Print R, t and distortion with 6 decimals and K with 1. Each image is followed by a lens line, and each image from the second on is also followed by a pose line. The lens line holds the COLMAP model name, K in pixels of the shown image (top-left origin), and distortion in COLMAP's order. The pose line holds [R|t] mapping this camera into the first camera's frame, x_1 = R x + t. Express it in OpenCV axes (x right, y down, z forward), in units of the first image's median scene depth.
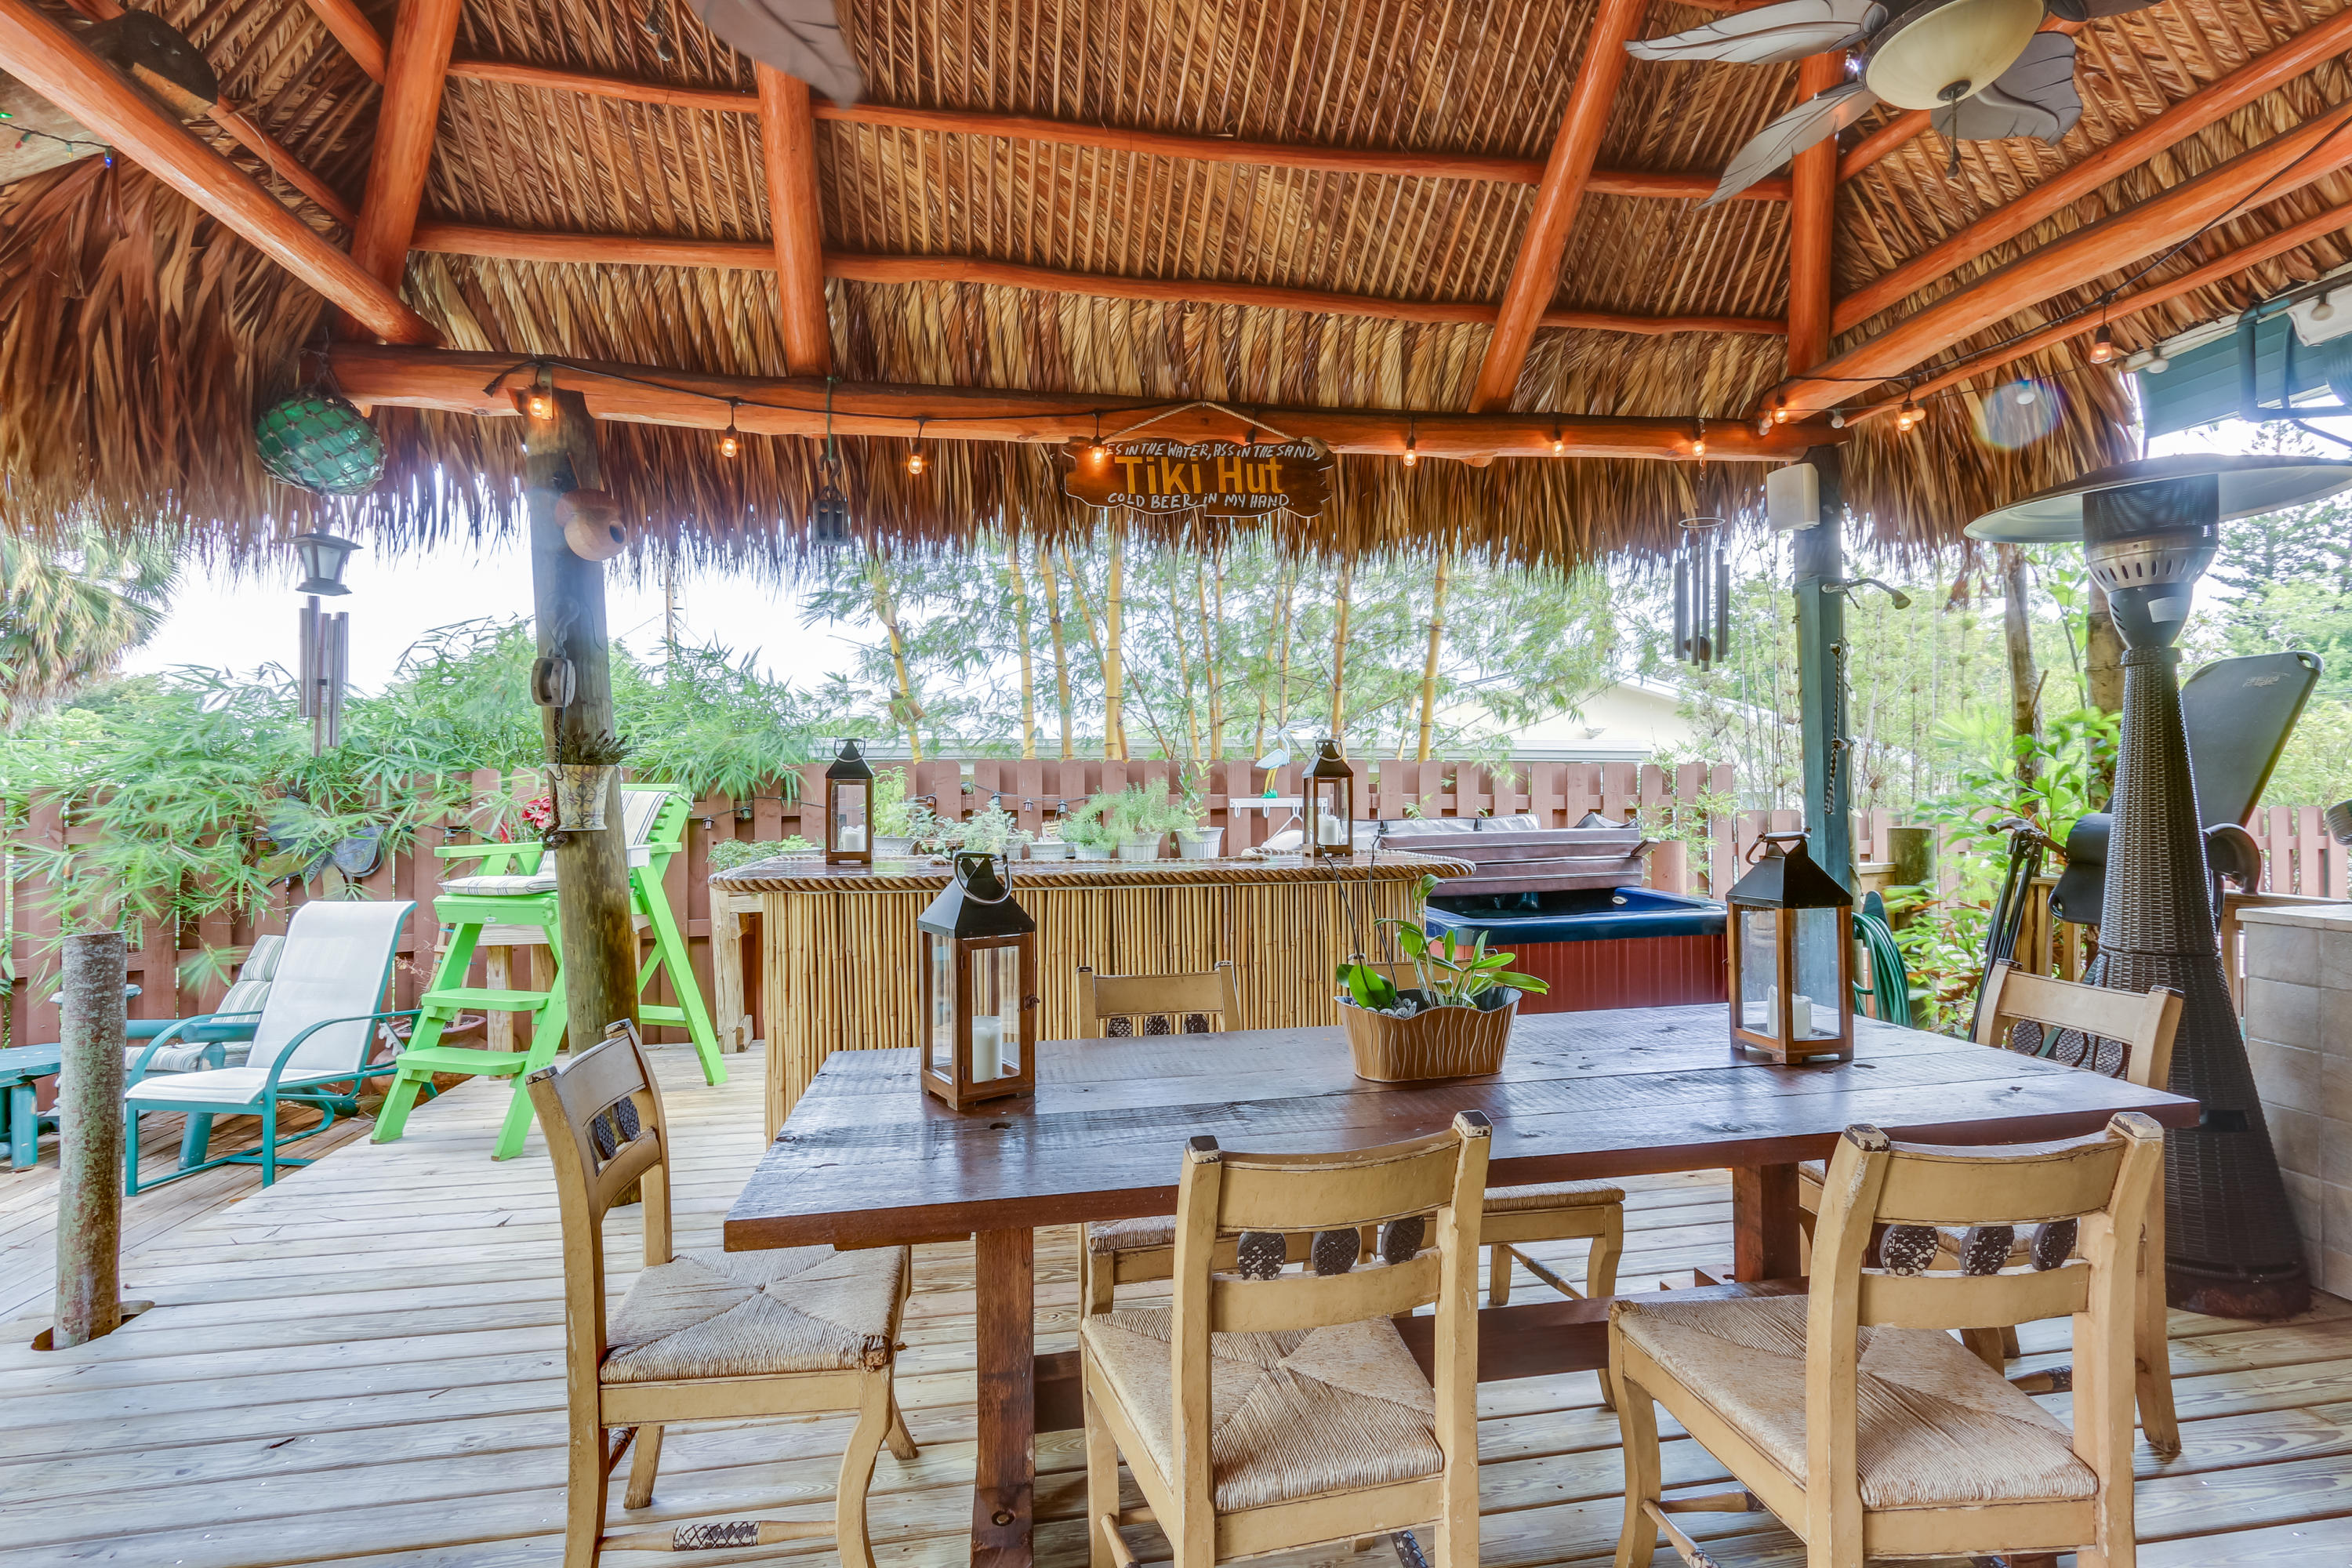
lens RADIAL K [[1066.5, 0, 1179.3], [0, 1066.5, 798.4], [0, 0, 1]] dist [-0.000202, 0.003211]
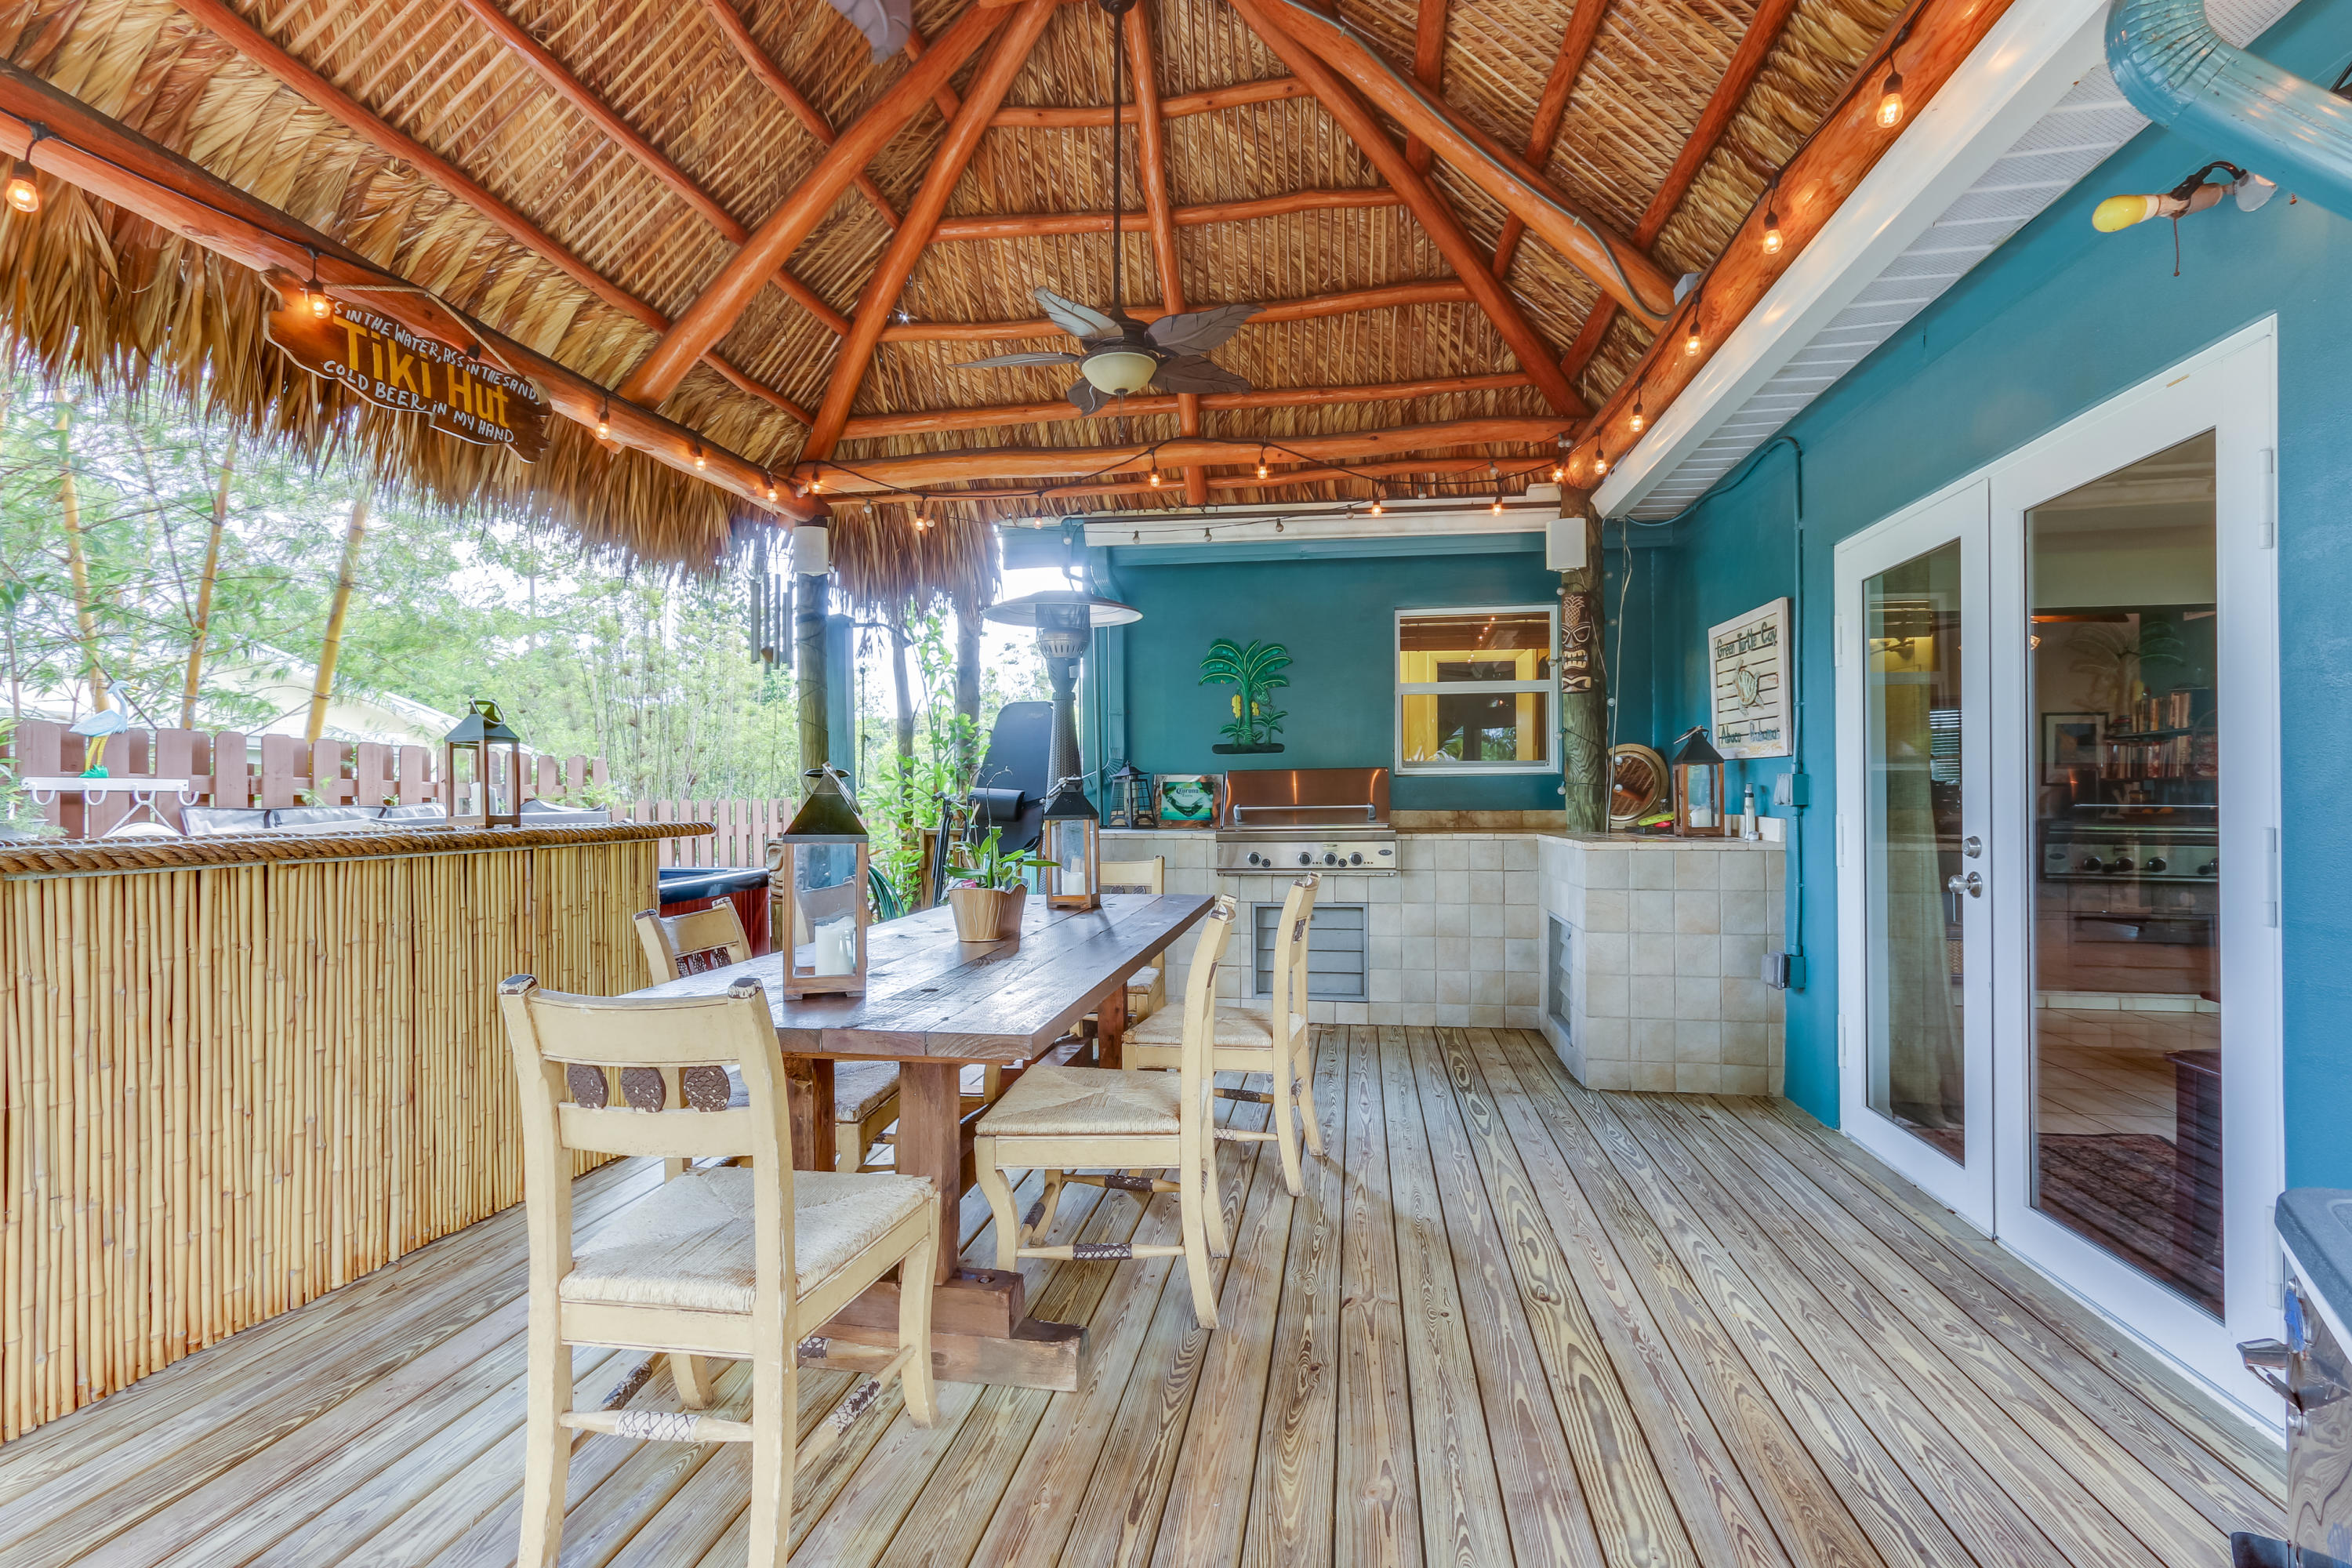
lens RADIAL K [[1066.5, 0, 1188.9], [0, 1066.5, 796.8], [0, 0, 1]] dist [-0.000202, 0.003211]
pose [[0.319271, 0.005686, 0.947646, -0.591236], [0.012472, 0.999870, -0.010201, 0.047996], [-0.947581, 0.015076, 0.319159, 0.158252]]
